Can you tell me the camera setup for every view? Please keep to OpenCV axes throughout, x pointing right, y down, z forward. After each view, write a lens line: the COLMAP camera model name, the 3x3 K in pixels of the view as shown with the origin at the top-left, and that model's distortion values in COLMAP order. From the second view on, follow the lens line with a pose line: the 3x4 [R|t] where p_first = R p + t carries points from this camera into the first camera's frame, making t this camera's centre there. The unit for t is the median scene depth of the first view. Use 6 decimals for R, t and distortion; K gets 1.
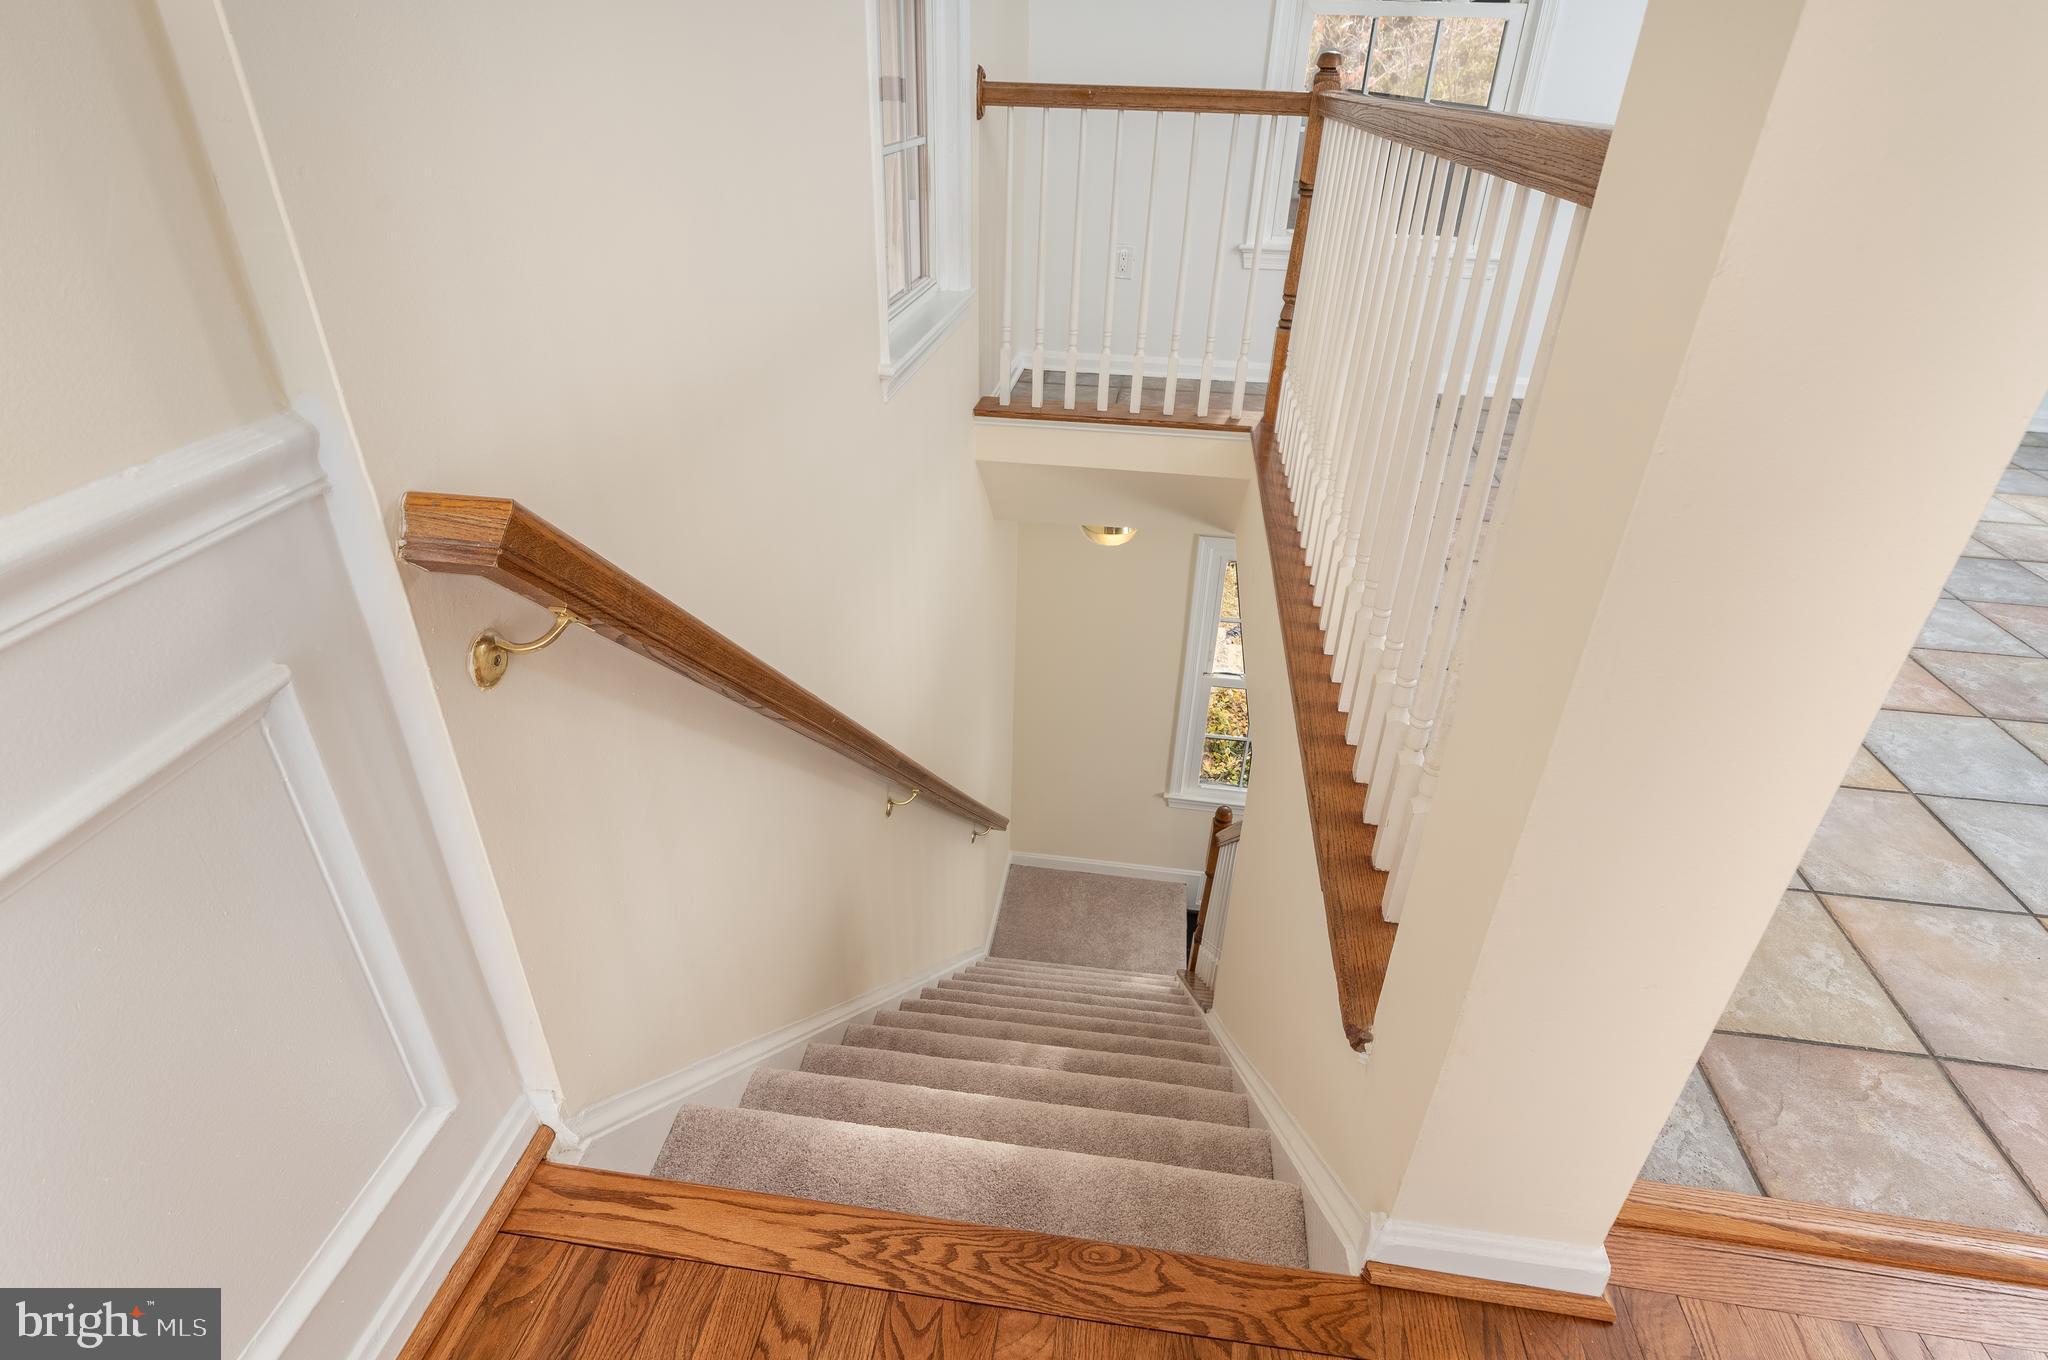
lens RADIAL K [[1016.9, 0, 1008.6], [0, 1016.9, 679.5], [0, 0, 1]] dist [-0.022732, -0.000164]
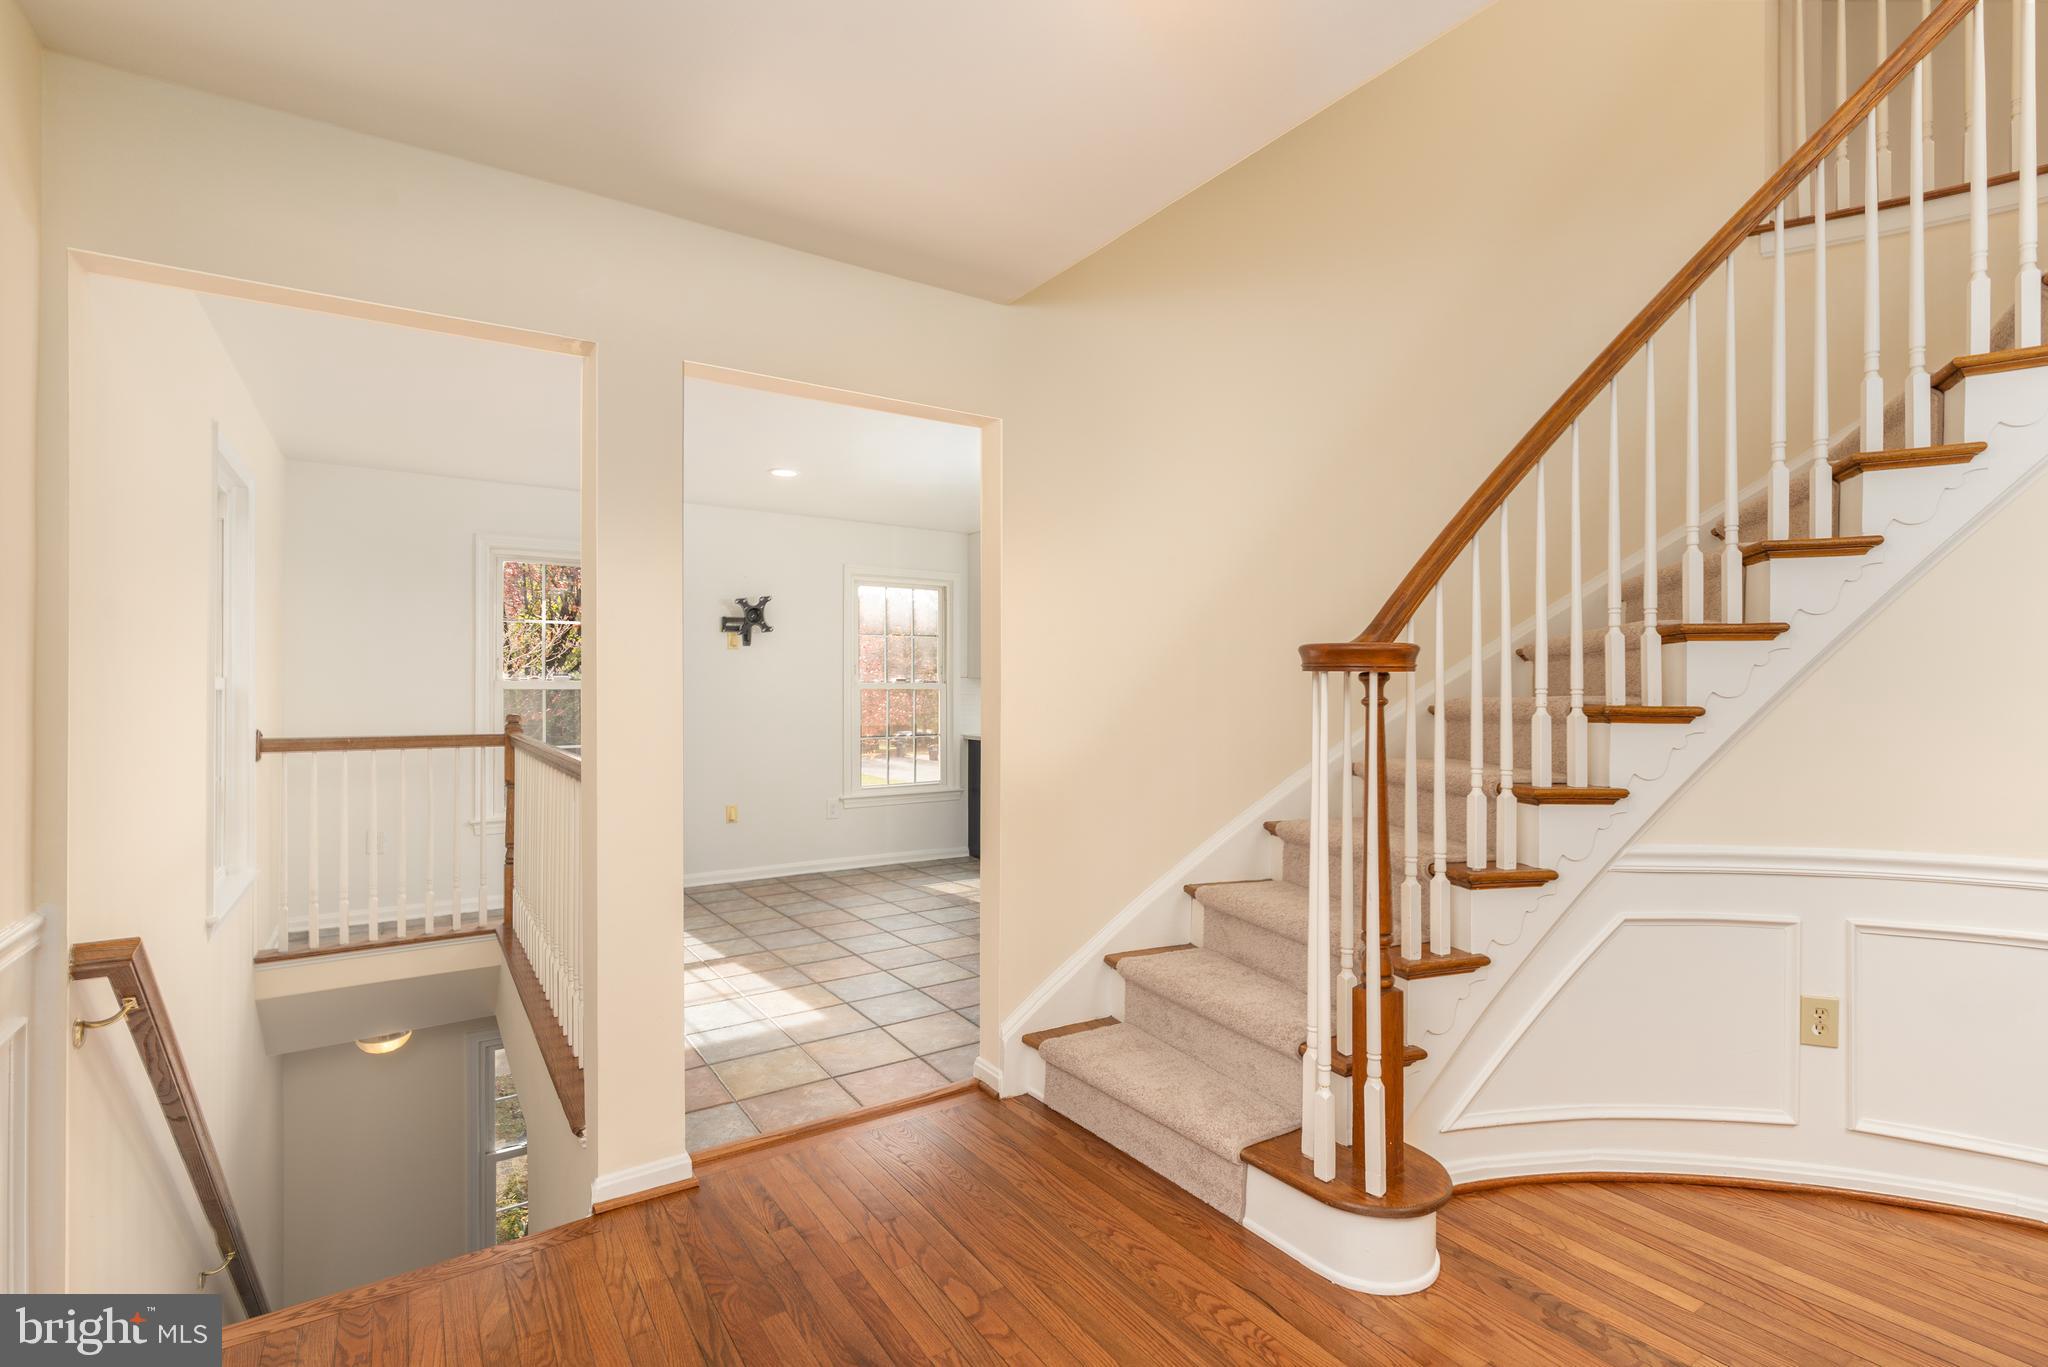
lens RADIAL K [[934.6, 0, 1027.9], [0, 934.6, 687.2], [0, 0, 1]] dist [-0.005302, 0.002669]
pose [[0.734354, -0.017846, 0.678533, -0.125317], [0.361350, 0.856502, -0.368551, 0.261219], [-0.574588, 0.515835, 0.635424, -0.569202]]
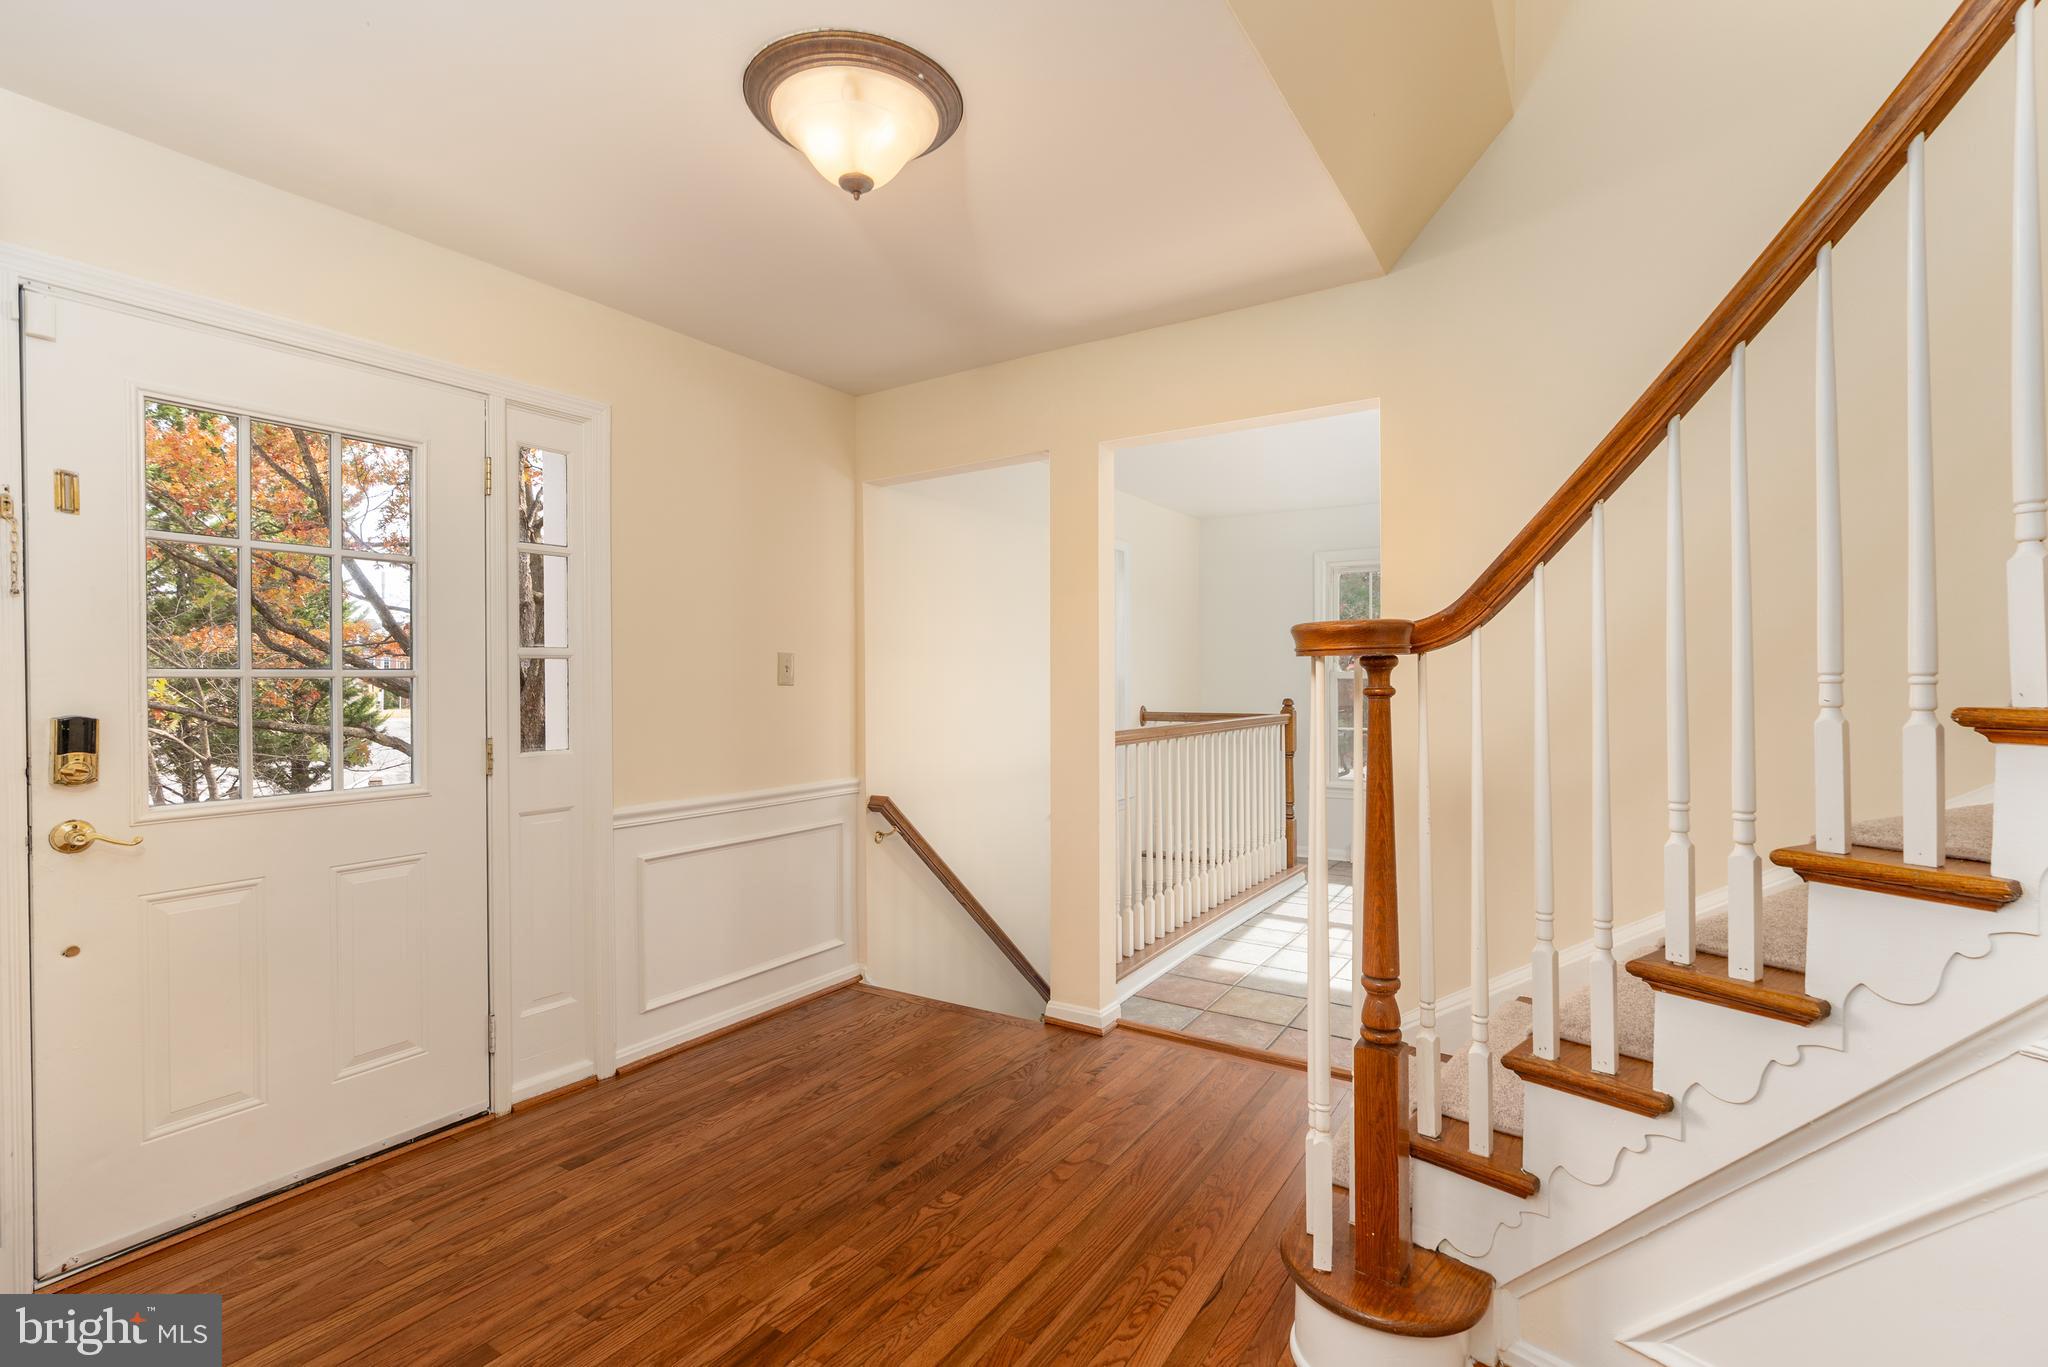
lens RADIAL K [[934.6, 0, 1025.3], [0, 934.6, 687.8], [0, 0, 1]] dist [-0.005302, 0.002669]
pose [[0.913625, -0.020114, -0.406060, 0.603948], [-0.190347, 0.861383, -0.470943, 0.420075], [0.359245, 0.507558, 0.783152, -0.802014]]
